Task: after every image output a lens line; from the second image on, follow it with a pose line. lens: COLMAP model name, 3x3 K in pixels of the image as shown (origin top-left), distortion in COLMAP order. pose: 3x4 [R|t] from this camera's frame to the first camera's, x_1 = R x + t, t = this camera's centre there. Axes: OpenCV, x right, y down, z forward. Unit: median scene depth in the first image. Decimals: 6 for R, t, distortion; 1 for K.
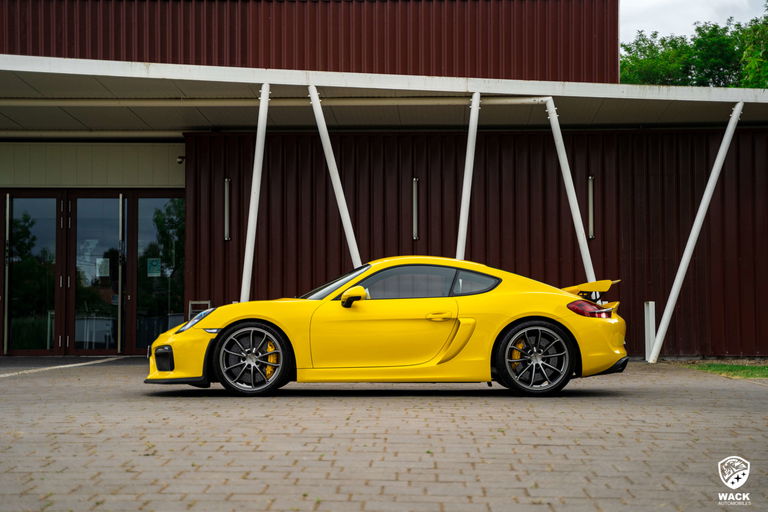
lens RADIAL K [[1407.7, 0, 384.0], [0, 1407.7, 256.0], [0, 0, 1]] dist [0.196465, 0.154250]
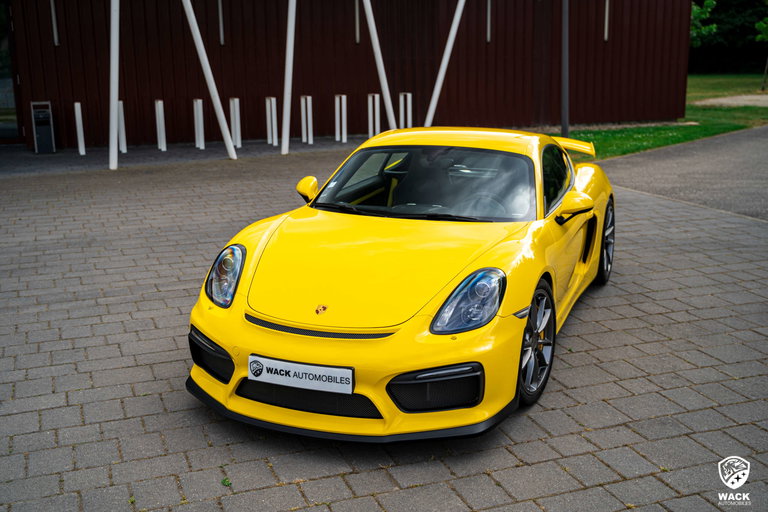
lens RADIAL K [[855.0, 0, 384.0], [0, 855.0, 256.0], [0, 0, 1]] dist [-0.011128, -0.017306]
pose [[0.926590, -0.095118, 0.363845, -0.152855], [-0.006633, 0.963203, 0.268695, -0.039783], [-0.376014, -0.251383, 0.891863, 0.280091]]
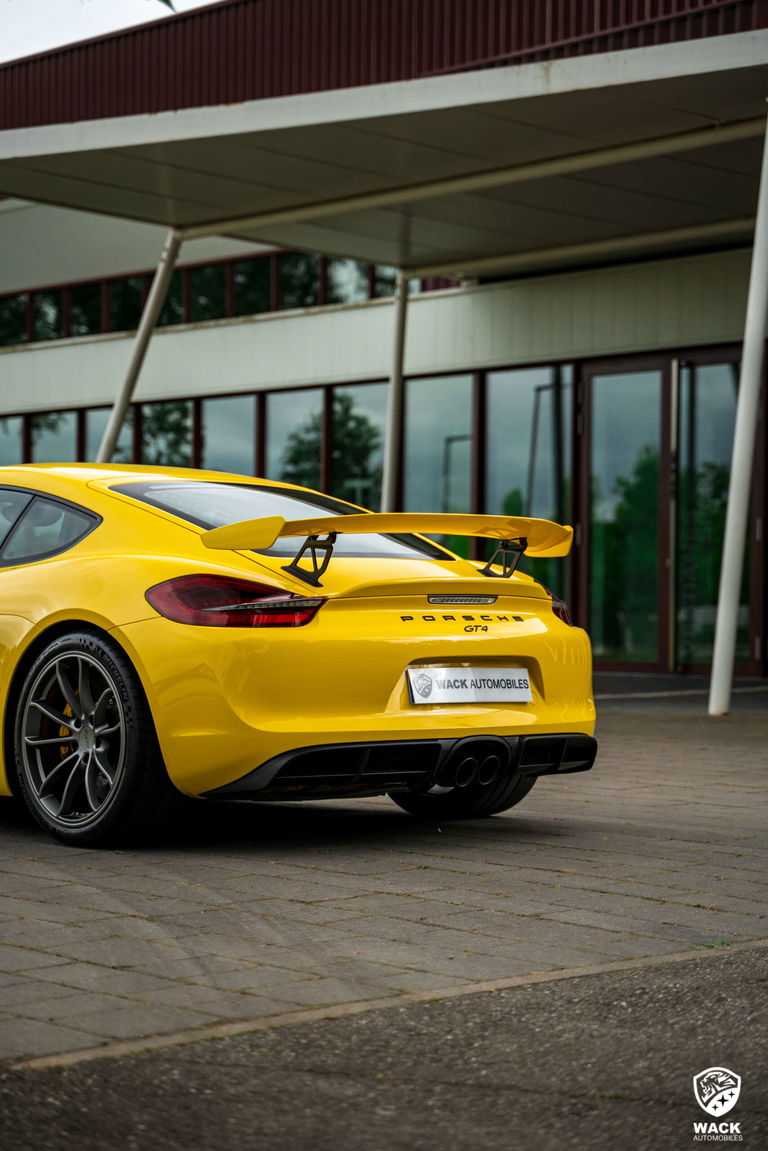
lens RADIAL K [[2462.2, 0, 384.0], [0, 2462.2, 575.5], [0, 0, 1]] dist [0.243226, 0.470338]
pose [[0.688006, -0.003166, -0.725698, 0.378435], [0.030316, 0.999243, 0.024382, 0.010897], [0.725071, -0.038775, 0.687581, 0.379341]]
